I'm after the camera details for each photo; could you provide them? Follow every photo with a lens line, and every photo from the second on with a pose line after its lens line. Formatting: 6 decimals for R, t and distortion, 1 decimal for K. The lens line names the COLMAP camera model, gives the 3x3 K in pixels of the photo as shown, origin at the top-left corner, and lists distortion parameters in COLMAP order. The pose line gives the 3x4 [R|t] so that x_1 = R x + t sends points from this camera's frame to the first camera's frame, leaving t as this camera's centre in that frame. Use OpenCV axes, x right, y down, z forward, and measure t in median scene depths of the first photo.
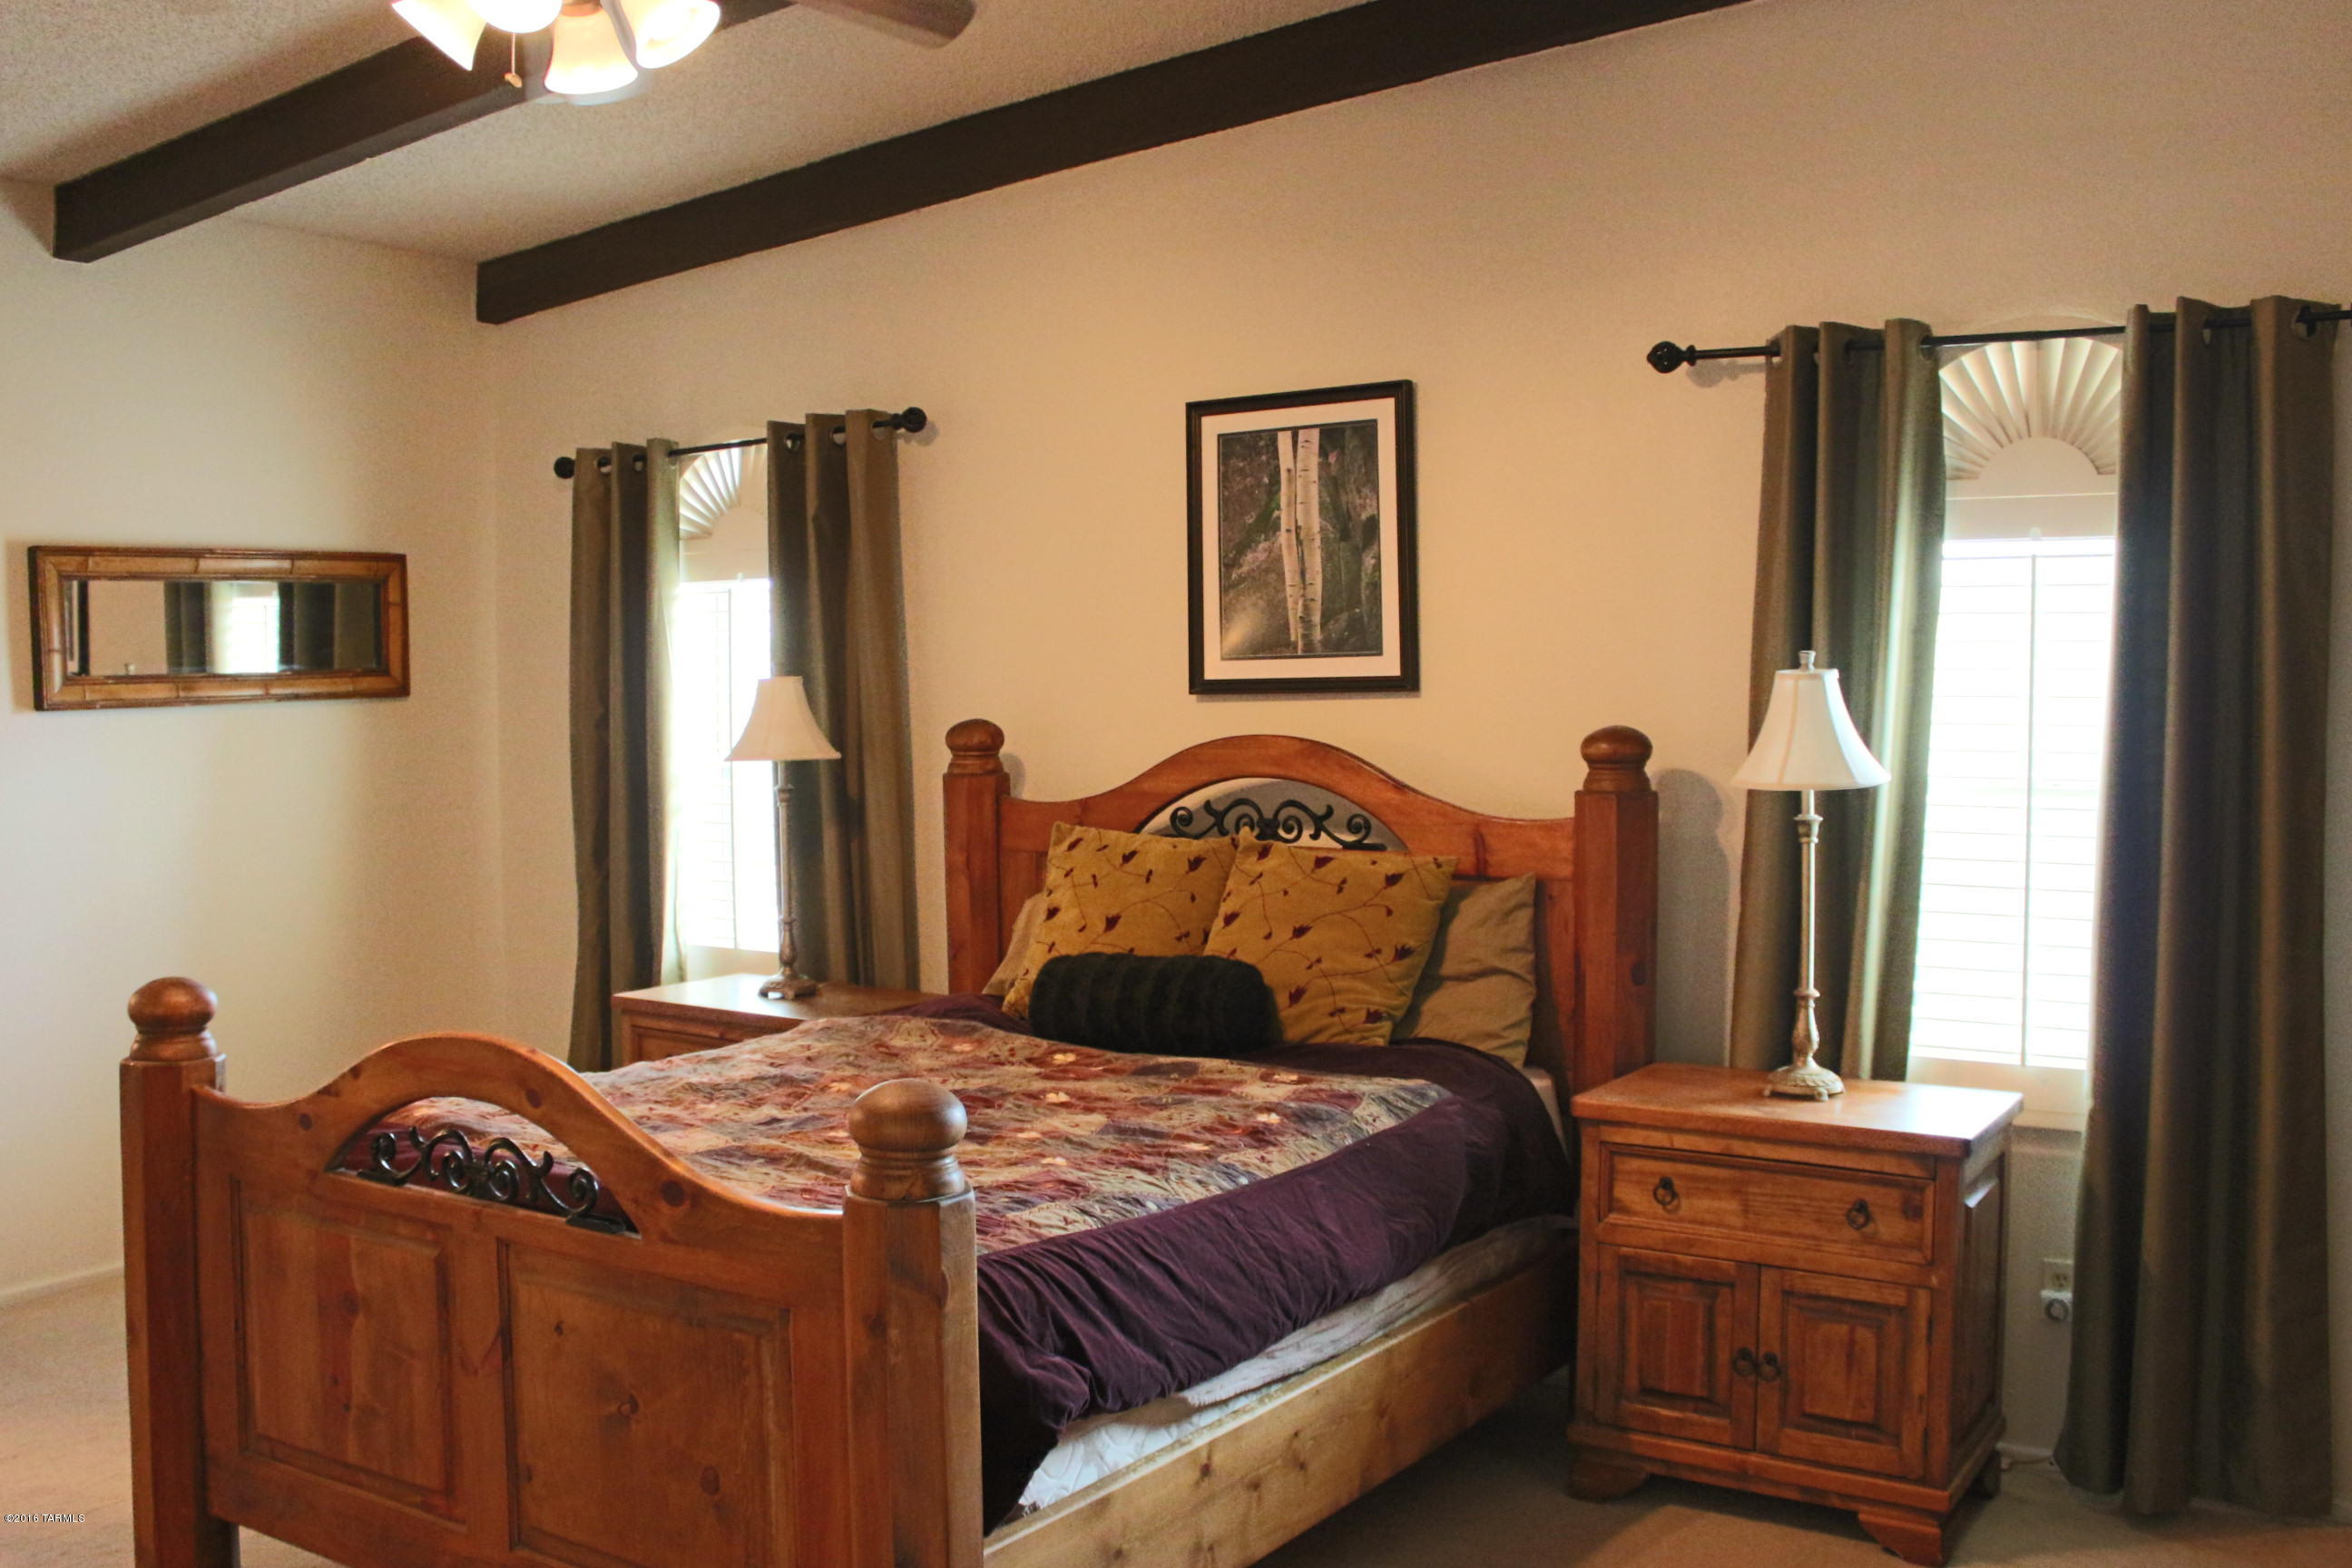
lens RADIAL K [[2321.4, 0, 1176.0], [0, 2321.4, 784.0], [0, 0, 1]] dist [-0.102258, 0.140033]
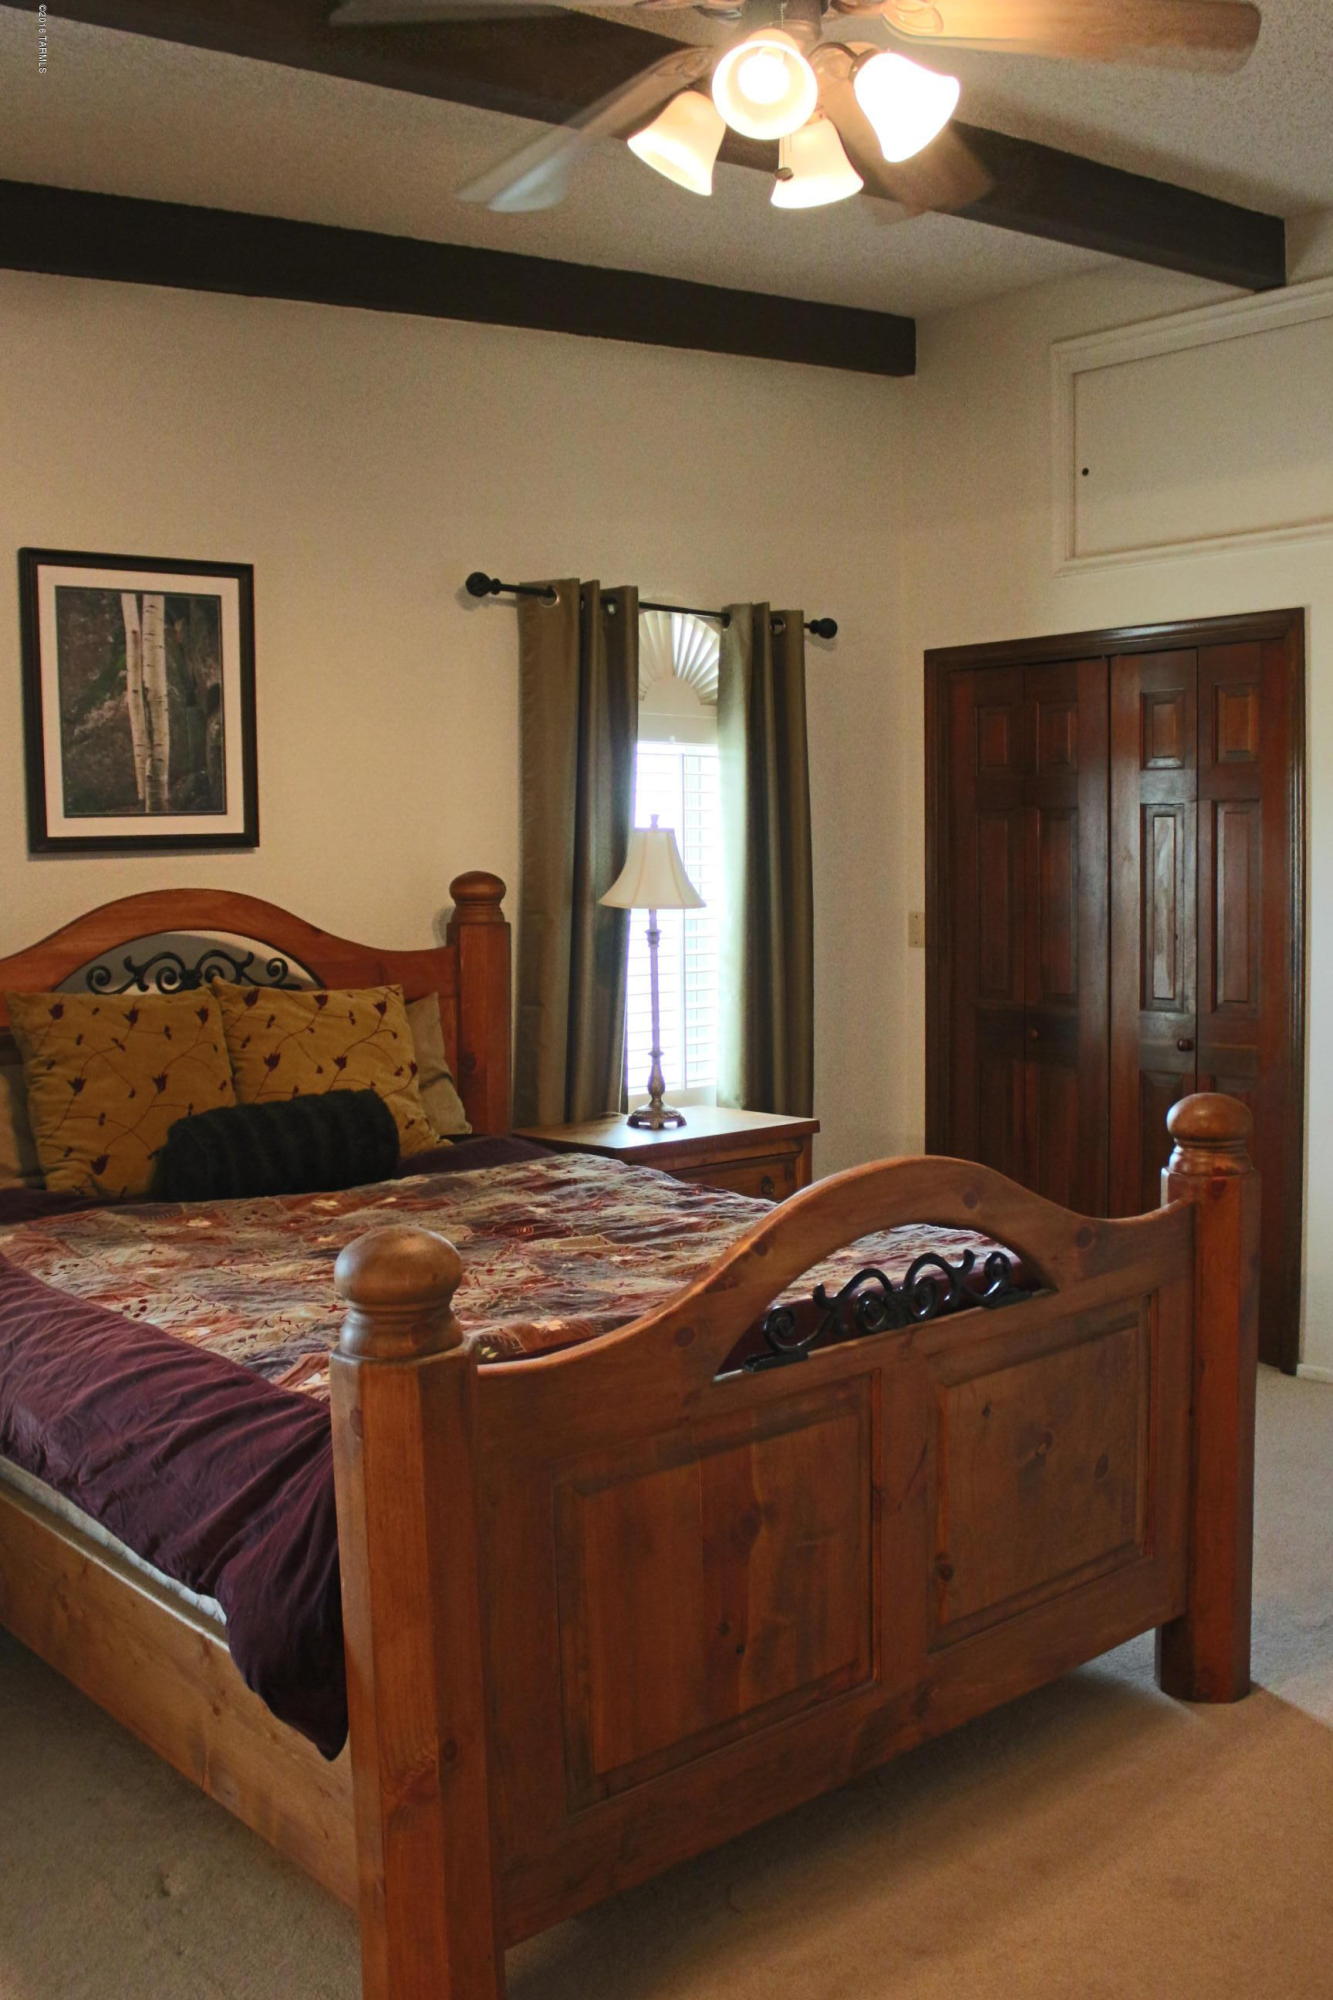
lens RADIAL K [[1844.7, 0, 666.5], [0, 1844.7, 1000.0], [0, 0, 1]] dist [-0.082674, 0.108297]
pose [[0.226243, -0.075244, 0.971160, -0.702906], [0.066463, 0.995881, 0.061676, -0.007611], [-0.971801, 0.050593, 0.230312, 0.597709]]
